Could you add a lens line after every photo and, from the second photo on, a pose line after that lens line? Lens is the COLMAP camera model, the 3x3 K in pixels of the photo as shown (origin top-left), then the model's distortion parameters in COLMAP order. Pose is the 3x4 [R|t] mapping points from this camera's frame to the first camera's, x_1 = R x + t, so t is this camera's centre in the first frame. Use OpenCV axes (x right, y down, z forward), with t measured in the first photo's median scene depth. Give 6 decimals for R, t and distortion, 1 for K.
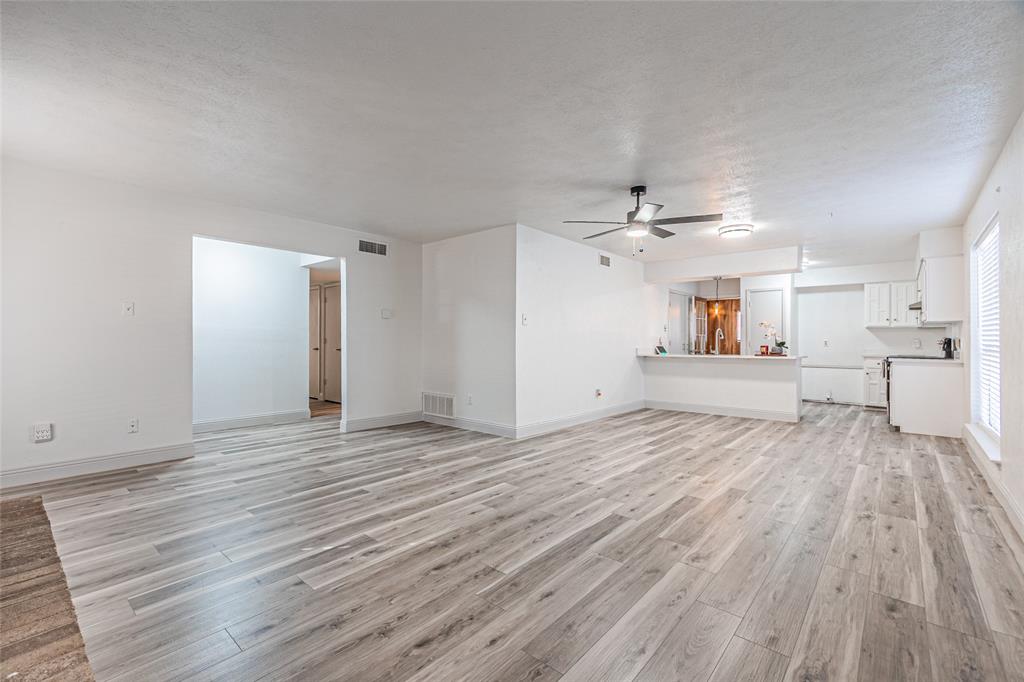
lens RADIAL K [[444.7, 0, 502.0], [0, 444.7, 336.2], [0, 0, 1]] dist [0.006474, -0.000875]
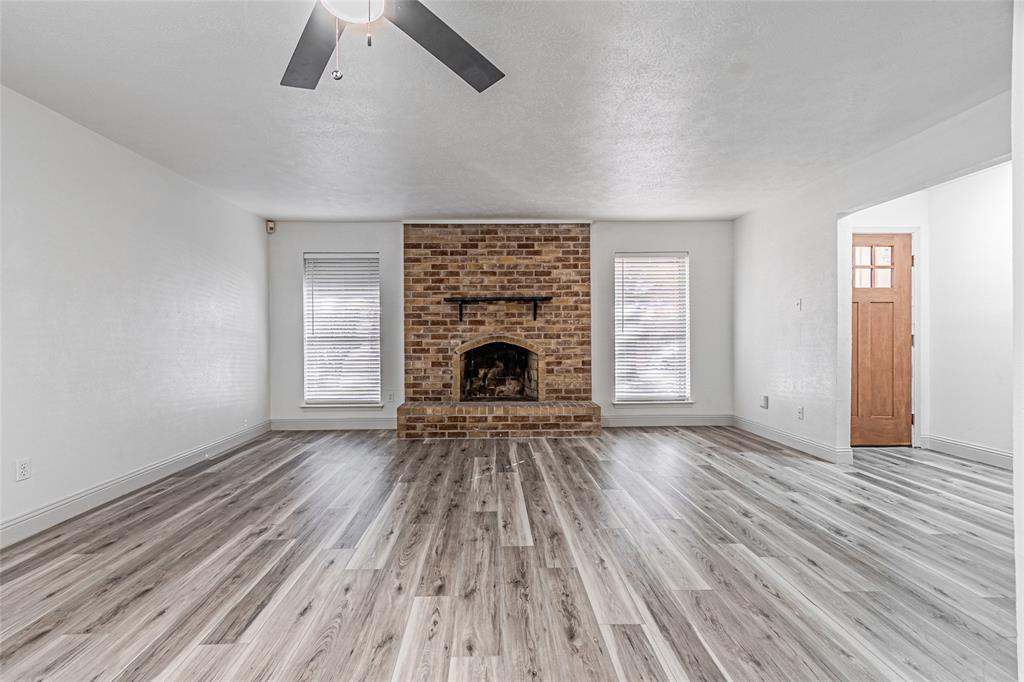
lens RADIAL K [[444.7, 0, 496.4], [0, 444.7, 339.0], [0, 0, 1]] dist [0.006474, -0.000875]
pose [[-0.735729, 0.007092, -0.677239, 0.482583], [0.008471, 0.999963, 0.001268, 0.016610], [0.677223, -0.004804, -0.735762, 1.415017]]
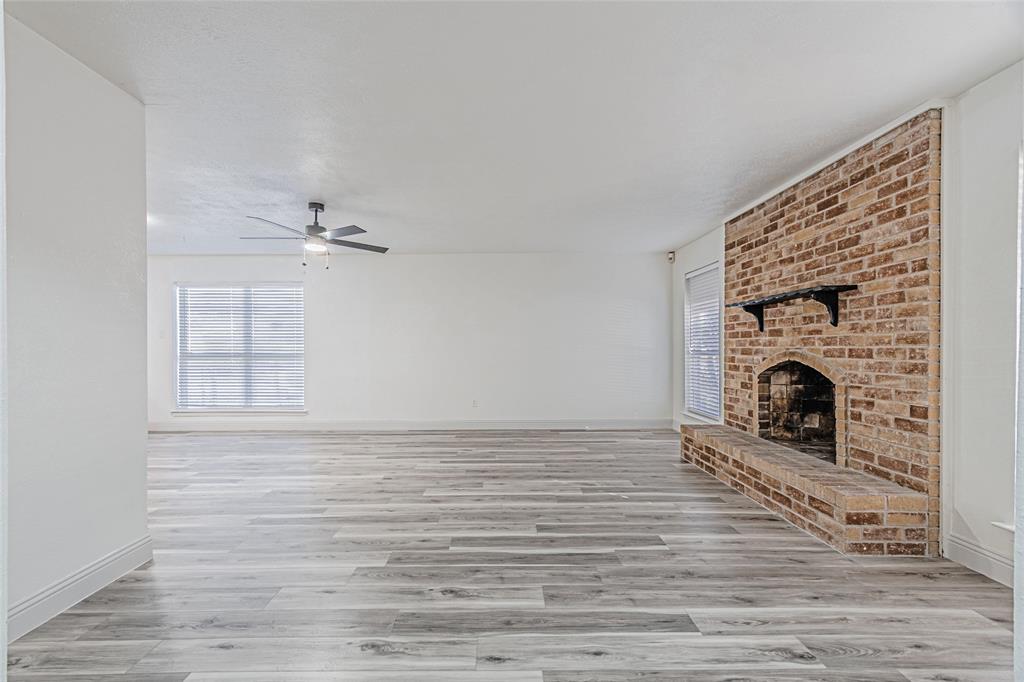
lens RADIAL K [[444.7, 0, 502.9], [0, 444.7, 348.2], [0, 0, 1]] dist [0.006474, -0.000875]
pose [[-0.666181, -0.002390, 0.745787, -0.816868], [-0.005824, 0.999981, -0.001999, 0.006382], [-0.745768, -0.005675, -0.666182, 1.478204]]
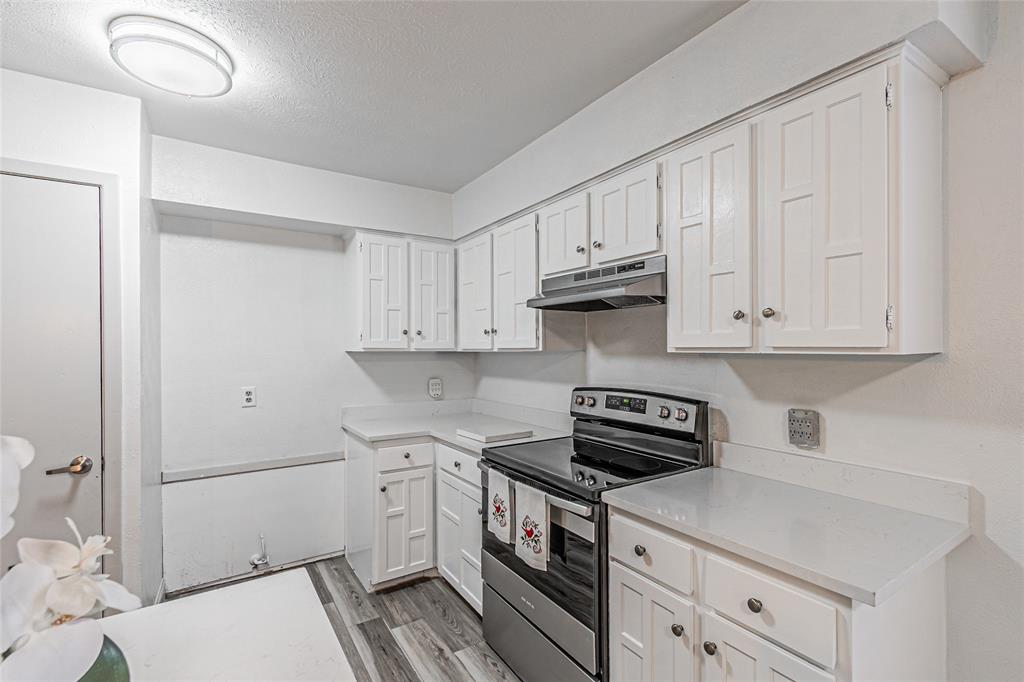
lens RADIAL K [[444.7, 0, 498.8], [0, 444.7, 349.7], [0, 0, 1]] dist [0.006474, -0.000875]
pose [[0.268890, -0.011653, 0.963100, 1.048181], [-0.003402, 0.999909, 0.013049, -0.056351], [-0.963165, -0.006785, 0.268826, 1.675373]]
